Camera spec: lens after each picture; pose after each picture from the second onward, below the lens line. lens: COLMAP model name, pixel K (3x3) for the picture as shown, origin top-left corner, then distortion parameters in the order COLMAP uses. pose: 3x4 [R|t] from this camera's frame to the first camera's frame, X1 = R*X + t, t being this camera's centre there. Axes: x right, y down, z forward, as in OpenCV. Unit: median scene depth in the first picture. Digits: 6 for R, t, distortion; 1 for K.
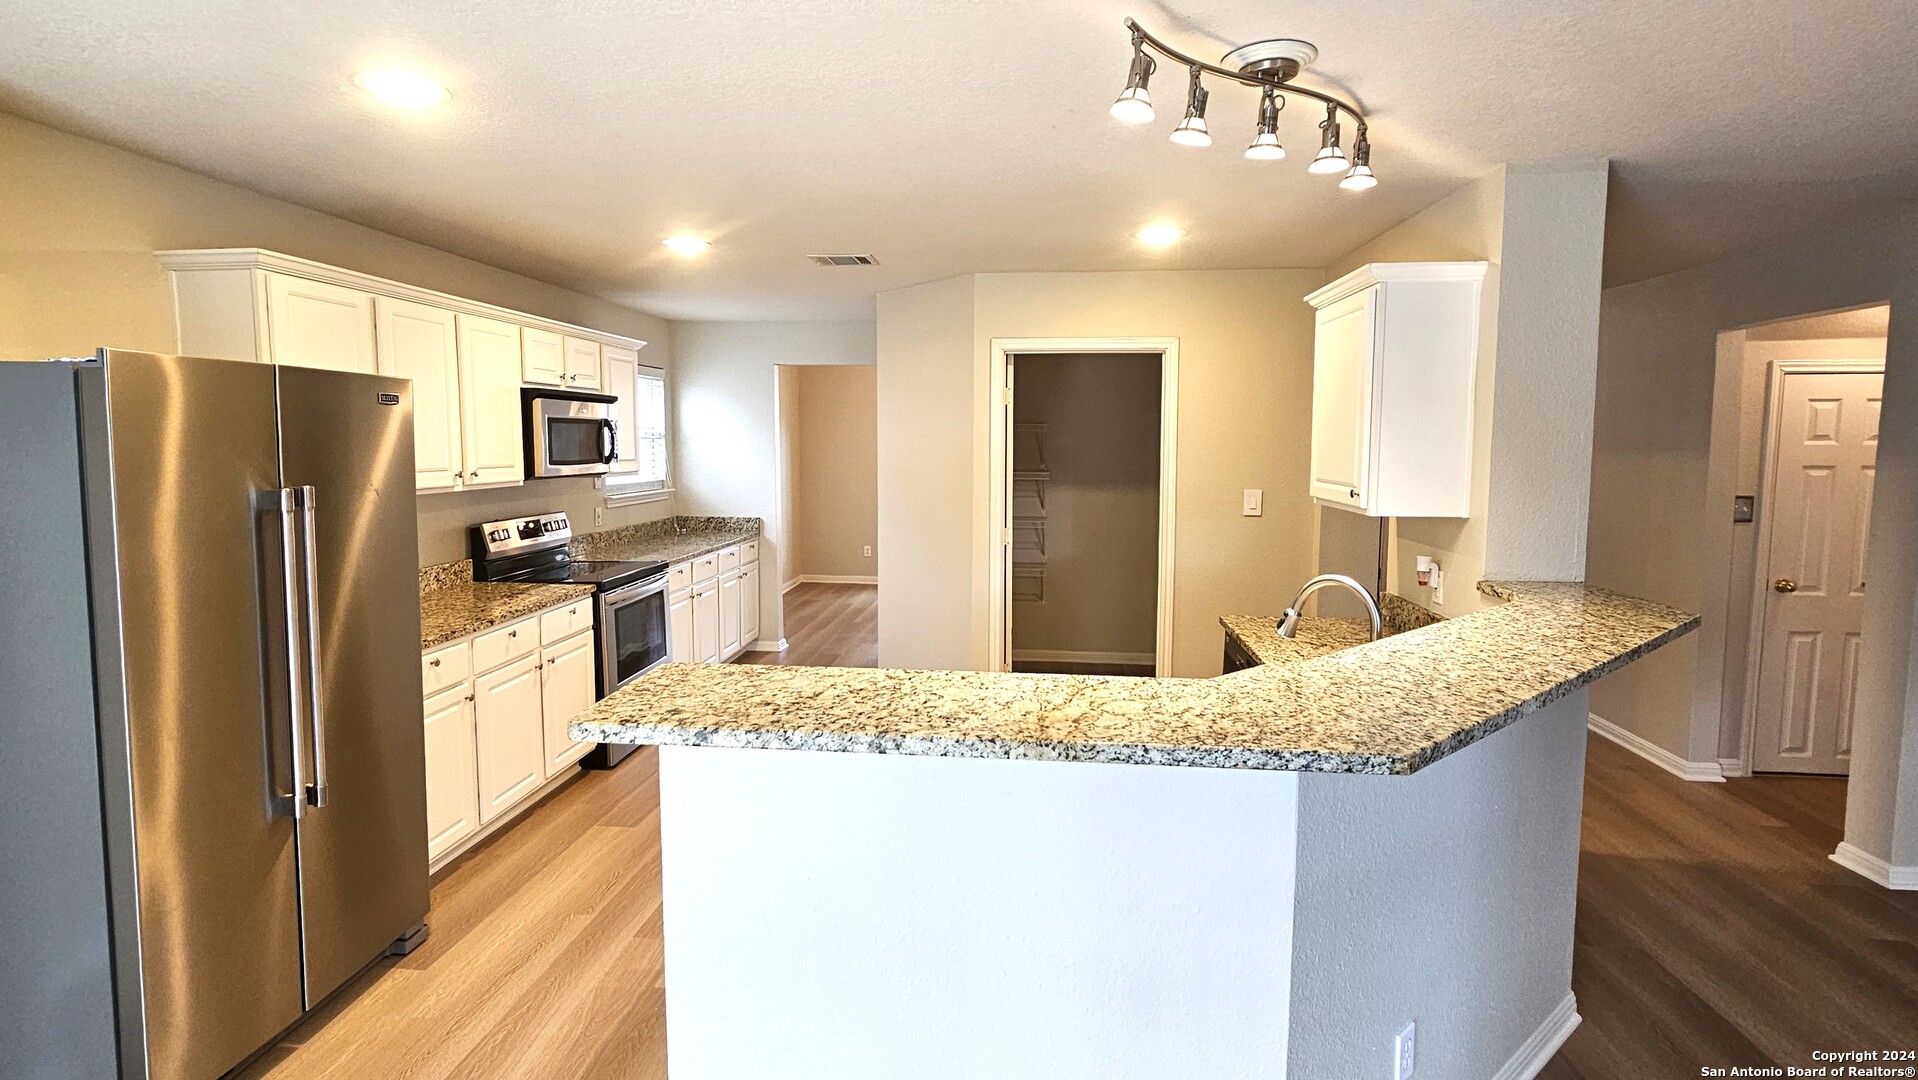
lens RADIAL K [[895.0, 0, 956.8], [0, 895.0, 514.5], [0, 0, 1]] dist [-0.003053, 0.003086]
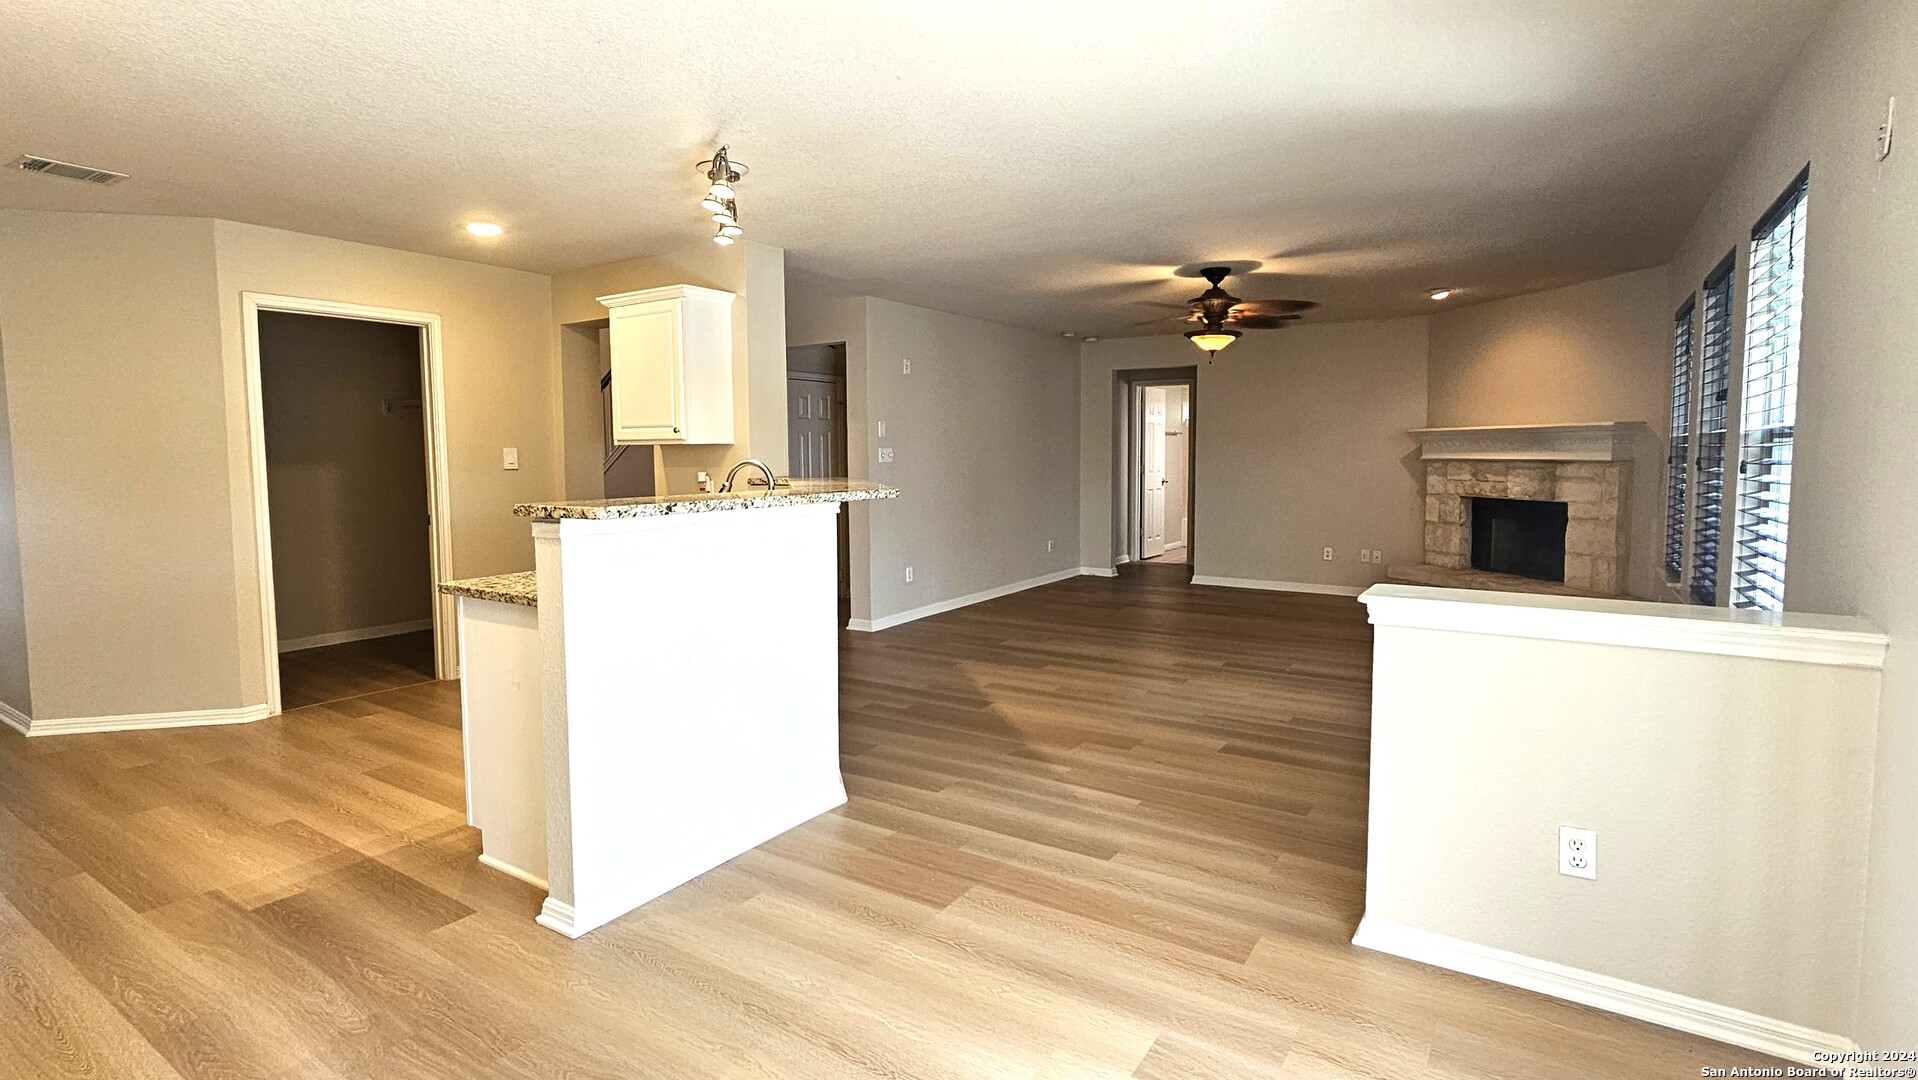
lens RADIAL K [[895.0, 0, 949.6], [0, 895.0, 515.2], [0, 0, 1]] dist [-0.003053, 0.003086]
pose [[0.472223, -0.070012, 0.878694, -0.718680], [0.084886, 0.995820, 0.033725, 0.112733], [-0.877382, 0.058663, 0.476193, -0.151404]]
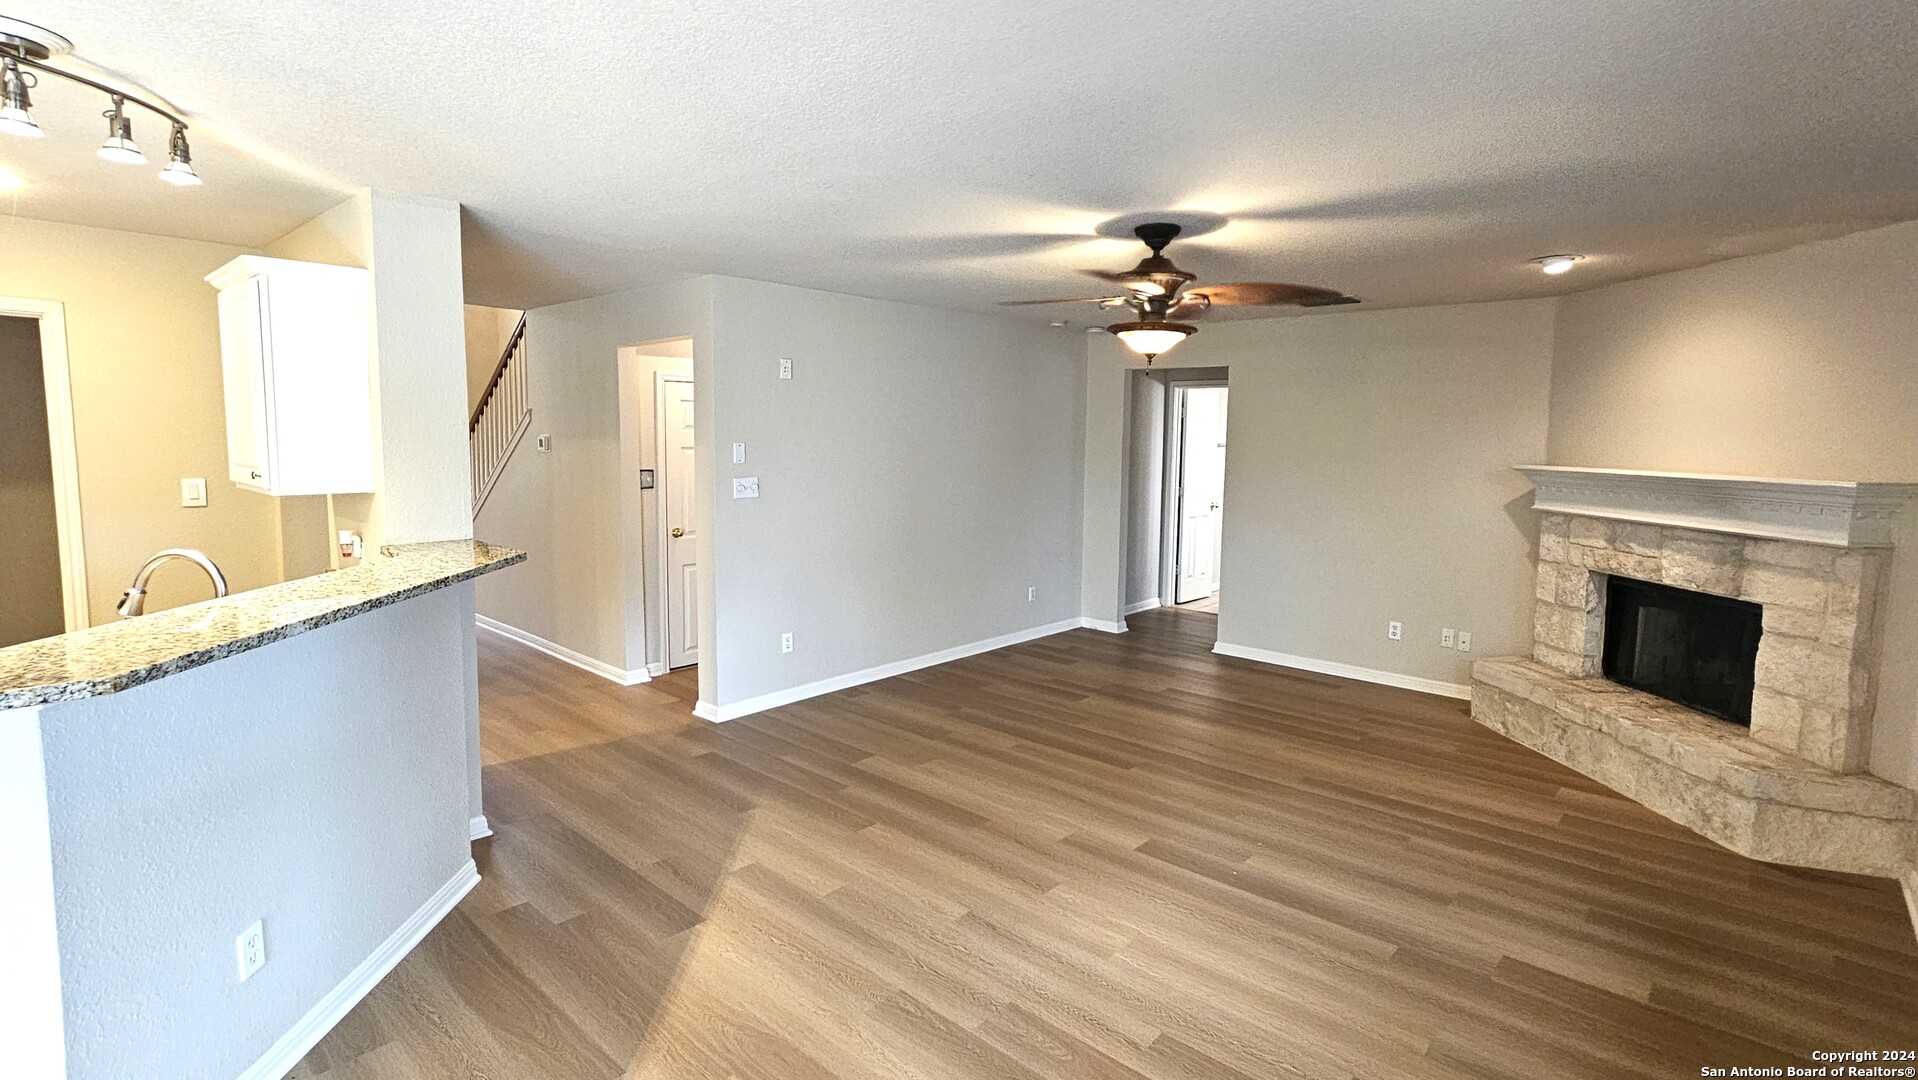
lens RADIAL K [[895.0, 0, 952.2], [0, 895.0, 515.5], [0, 0, 1]] dist [-0.003053, 0.003086]
pose [[0.599480, -0.068252, 0.797474, 0.098435], [0.057434, 0.997457, 0.042194, 0.026549], [-0.798326, 0.020507, 0.601876, -0.272872]]
